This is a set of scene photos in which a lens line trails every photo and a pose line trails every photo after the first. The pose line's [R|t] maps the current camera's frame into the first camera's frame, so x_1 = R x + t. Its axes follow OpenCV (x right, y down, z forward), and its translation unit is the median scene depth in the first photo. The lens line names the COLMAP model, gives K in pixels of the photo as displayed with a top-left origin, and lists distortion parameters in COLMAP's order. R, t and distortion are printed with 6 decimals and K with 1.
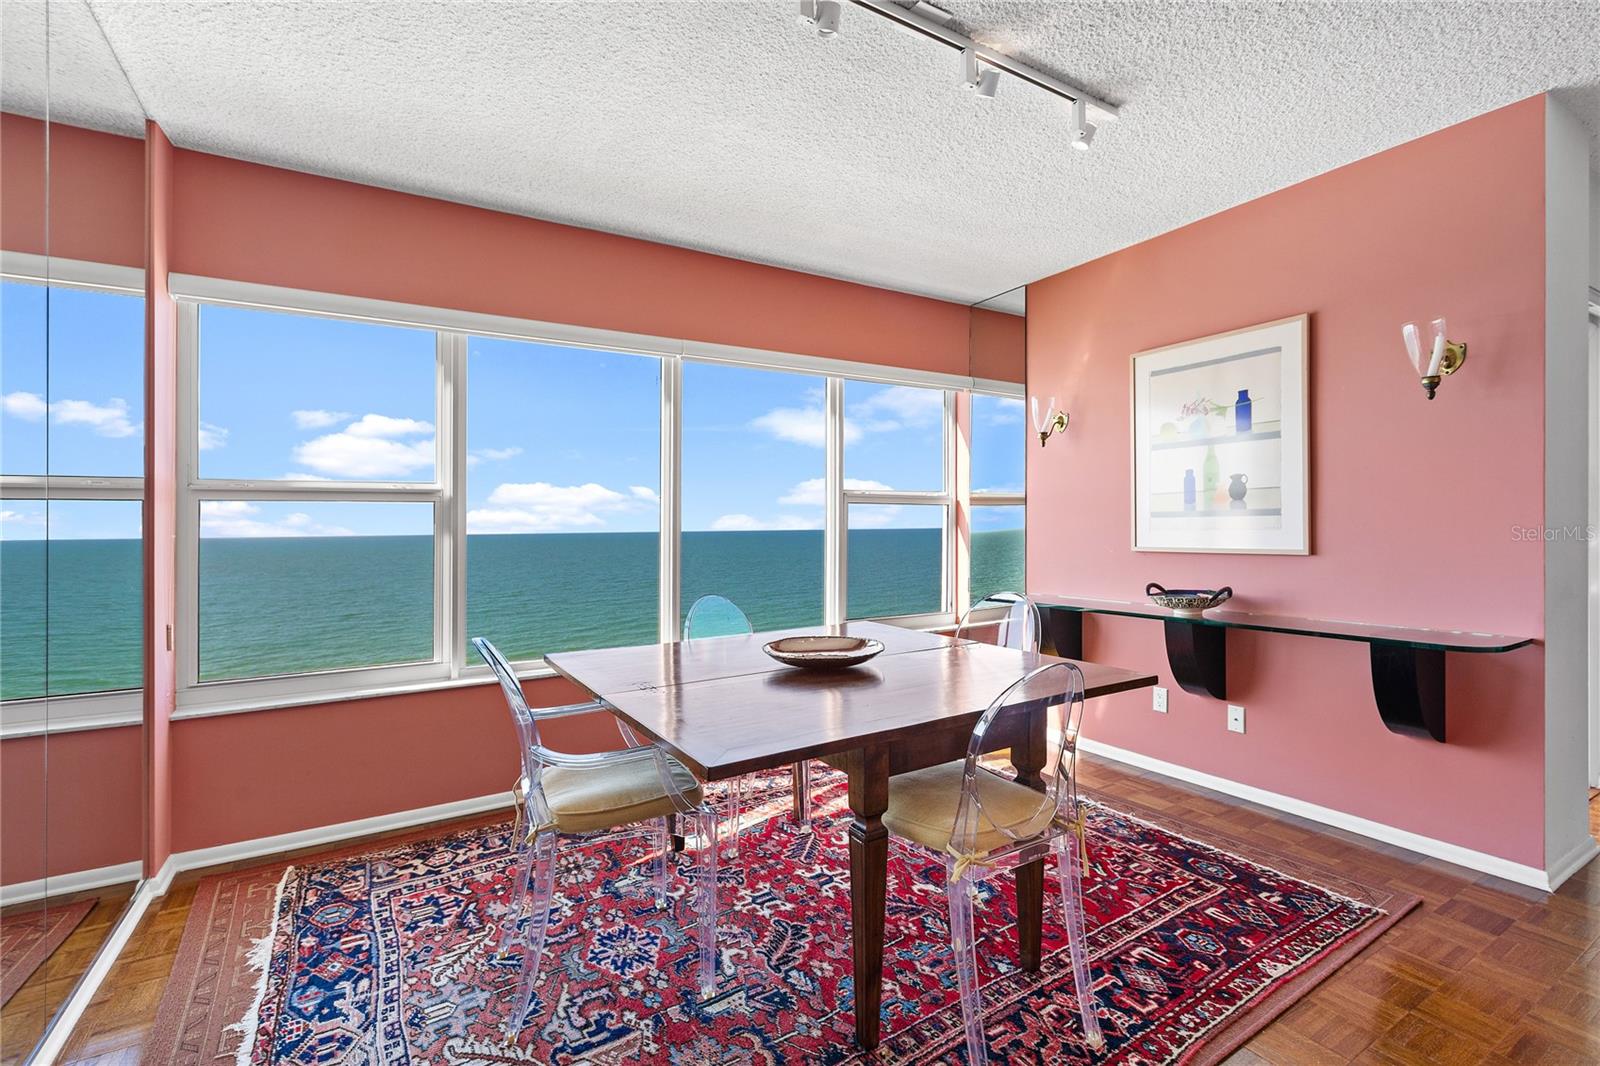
lens RADIAL K [[710.8, 0, 794.9], [0, 710.8, 529.5], [0, 0, 1]] dist [0.002994, -0.000282]
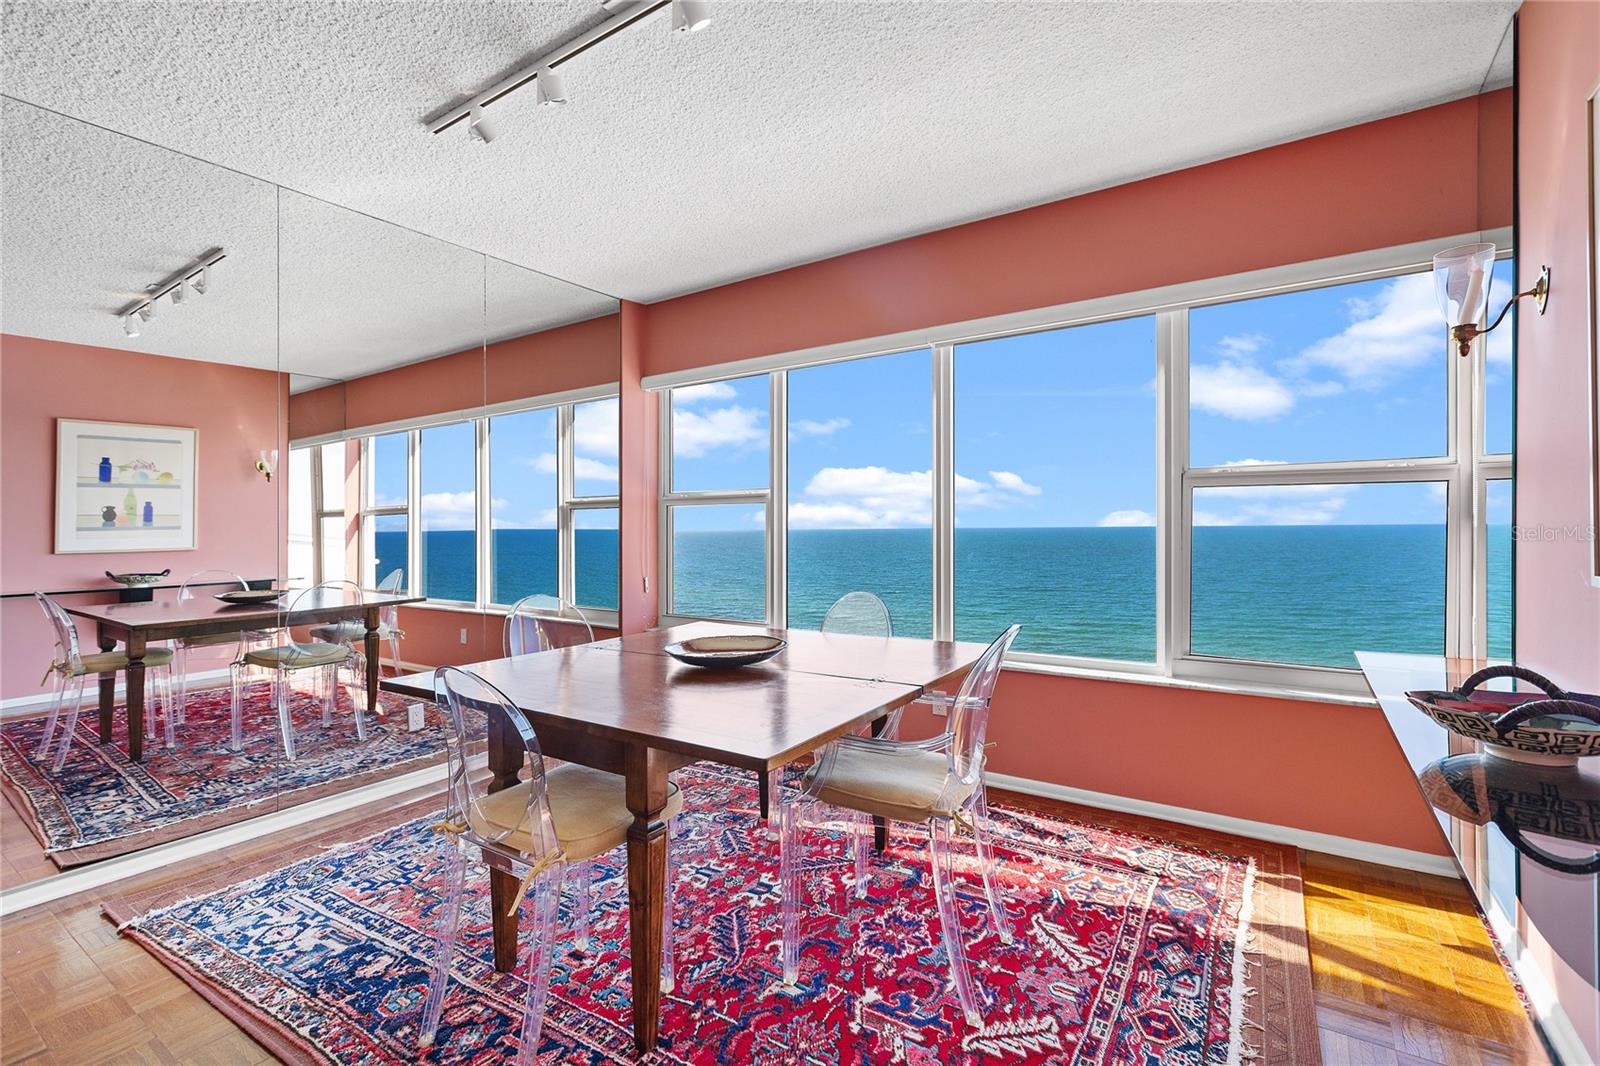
lens RADIAL K [[710.8, 0, 811.6], [0, 710.8, 522.4], [0, 0, 1]] dist [0.002994, -0.000282]
pose [[0.442401, 0.011561, -0.896743, 0.812042], [0.008863, 0.999812, 0.017262, -0.029046], [0.896774, -0.015584, 0.442215, 0.542456]]
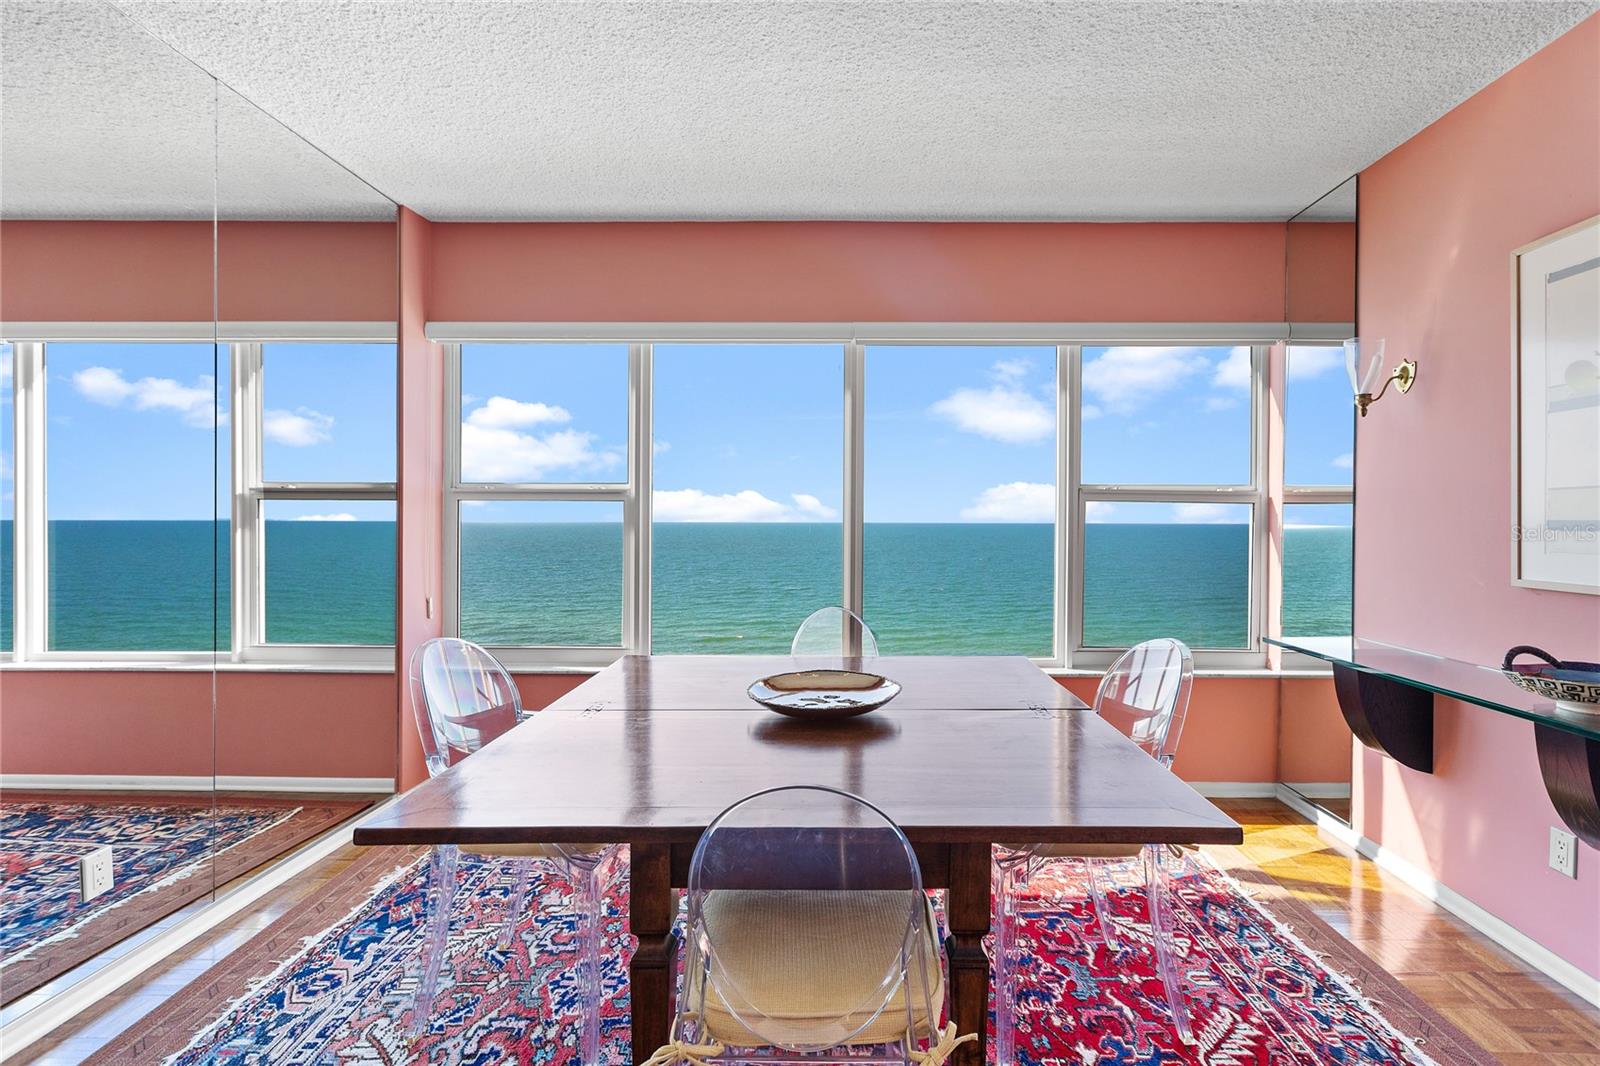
lens RADIAL K [[710.8, 0, 835.3], [0, 710.8, 525.1], [0, 0, 1]] dist [0.002994, -0.000282]
pose [[0.857053, 0.019517, -0.514859, 0.372282], [-0.016374, 0.999809, 0.010644, -0.022076], [0.514968, -0.000692, 0.857209, 0.264225]]
